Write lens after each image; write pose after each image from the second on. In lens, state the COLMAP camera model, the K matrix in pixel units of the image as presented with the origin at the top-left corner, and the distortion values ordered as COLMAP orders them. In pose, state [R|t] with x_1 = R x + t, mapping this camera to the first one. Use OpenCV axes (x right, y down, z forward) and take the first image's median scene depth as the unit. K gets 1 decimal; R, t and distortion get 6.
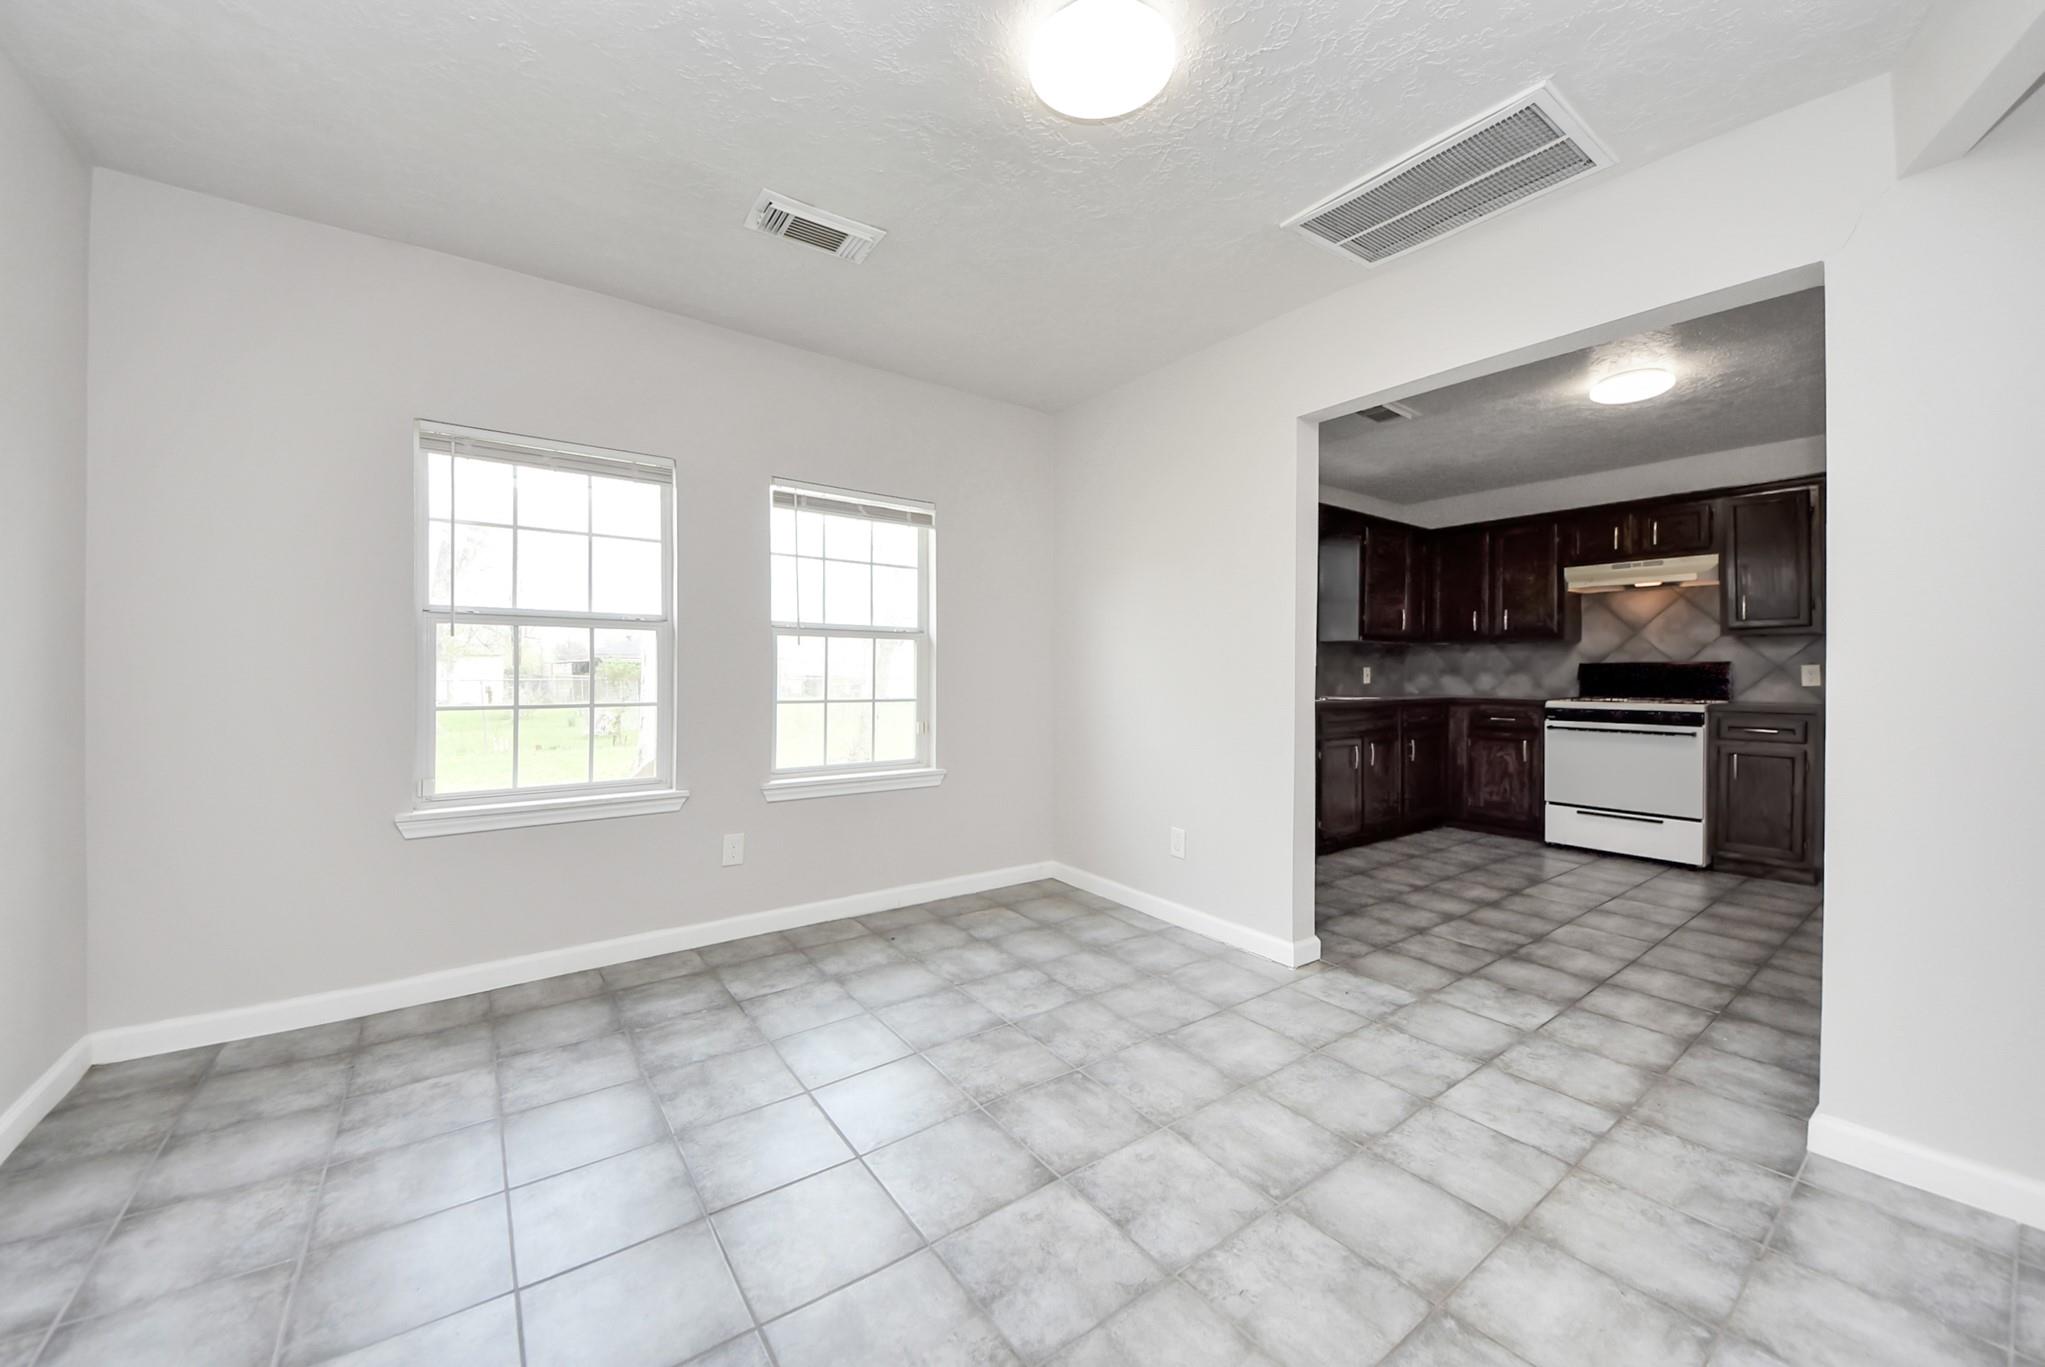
lens RADIAL K [[755.6, 0, 1029.4], [0, 755.6, 673.2], [0, 0, 1]] dist [0.047408, -0.027637]
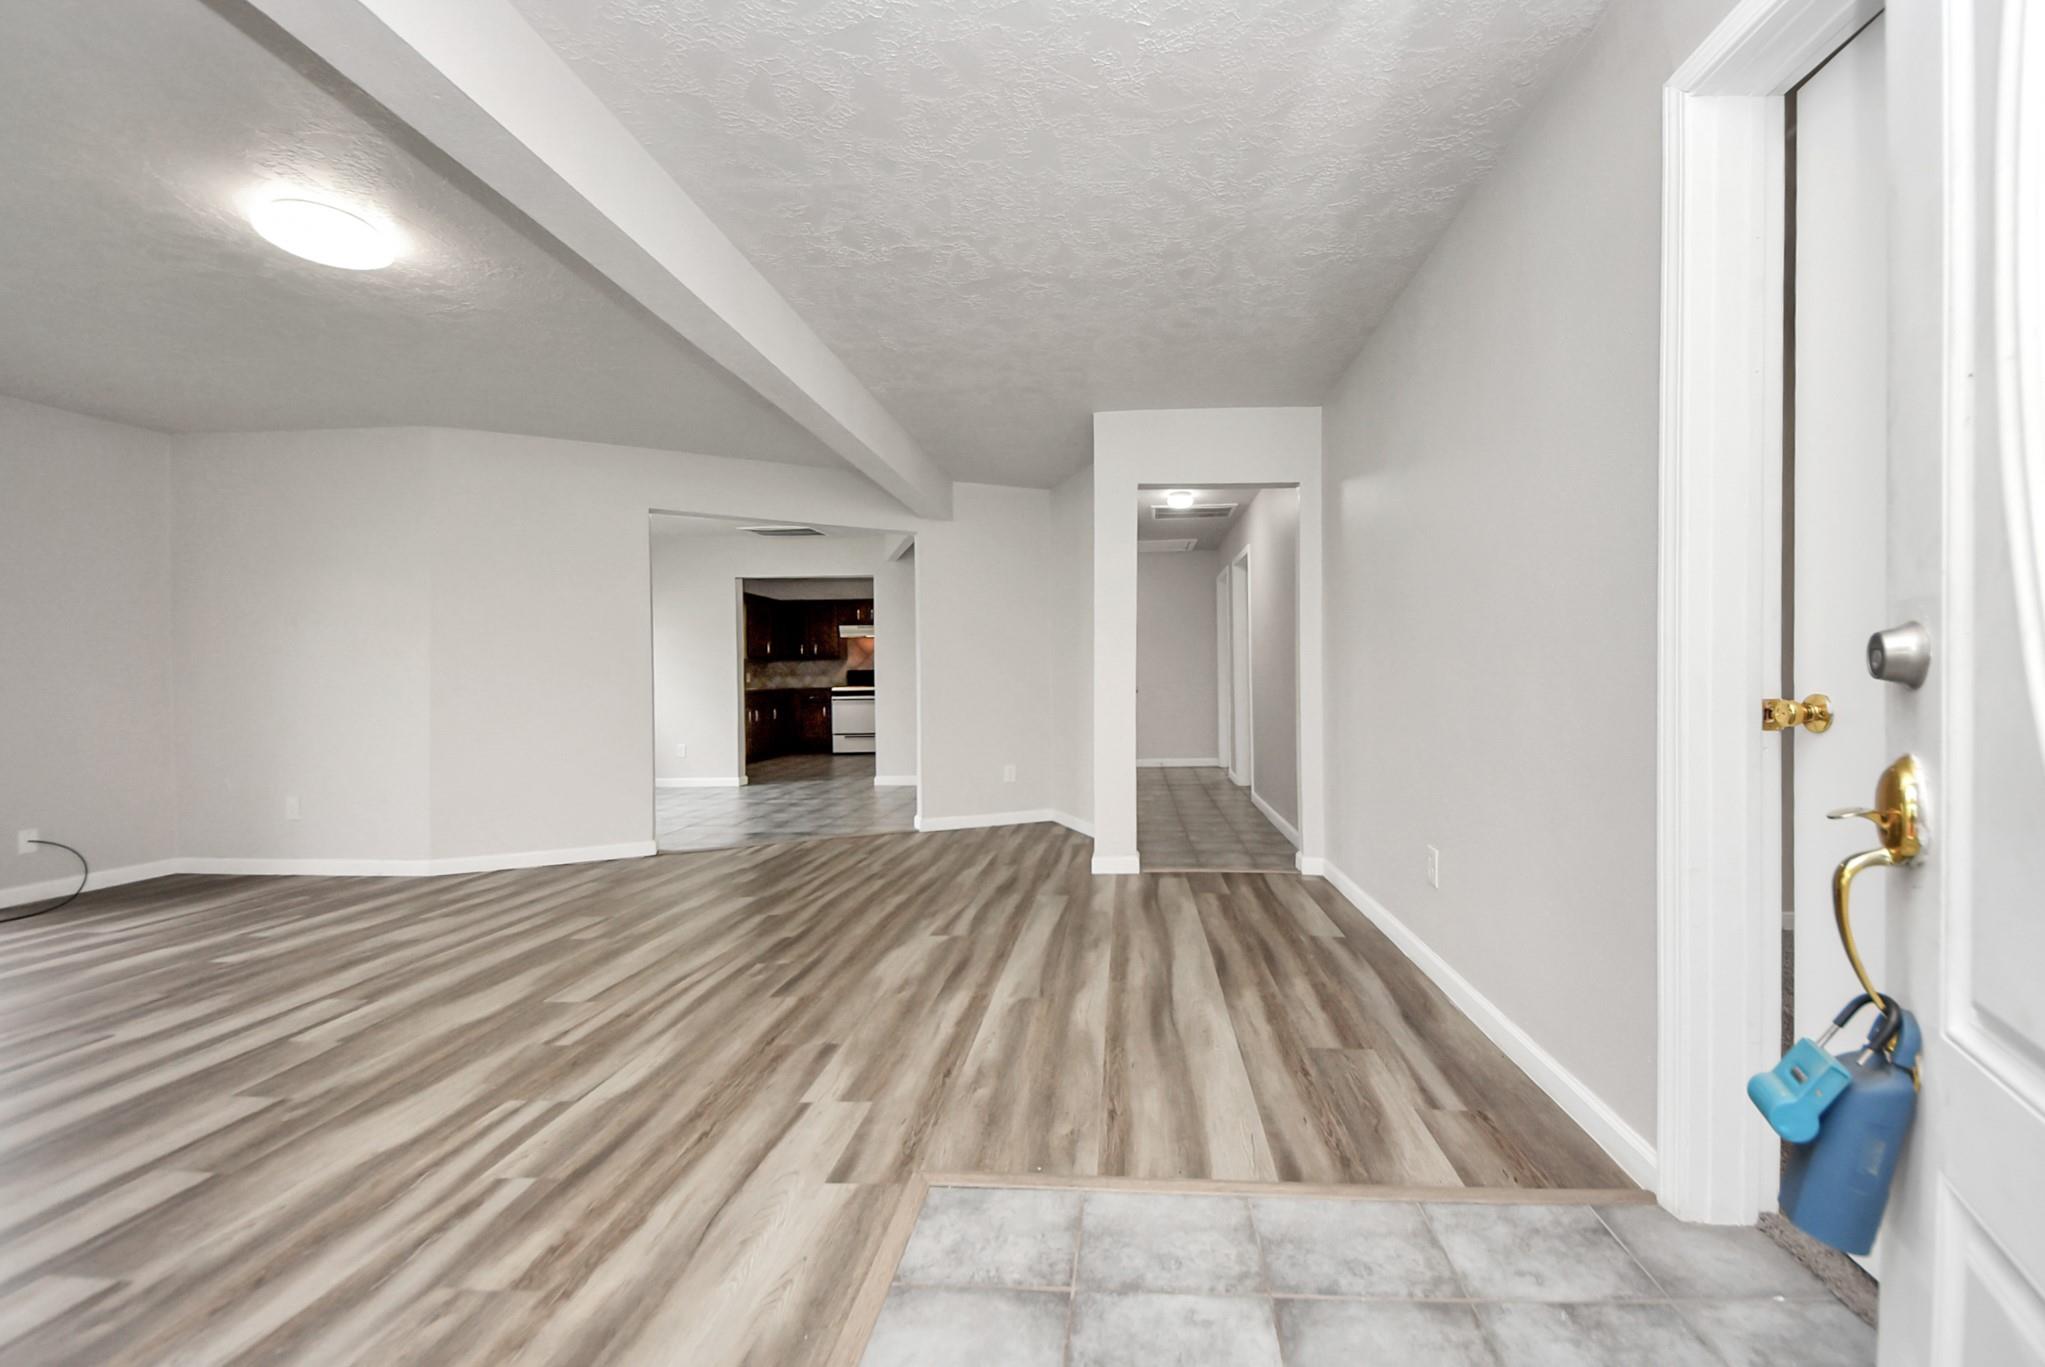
lens RADIAL K [[785.8, 0, 1080.5], [0, 785.8, 680.8], [0, 0, 1]] dist [0.072778, -0.044811]
pose [[0.653653, -0.015507, 0.756635, -0.873191], [0.013841, 0.999868, 0.008535, 0.010716], [-0.756667, 0.004894, 0.653782, -1.547697]]
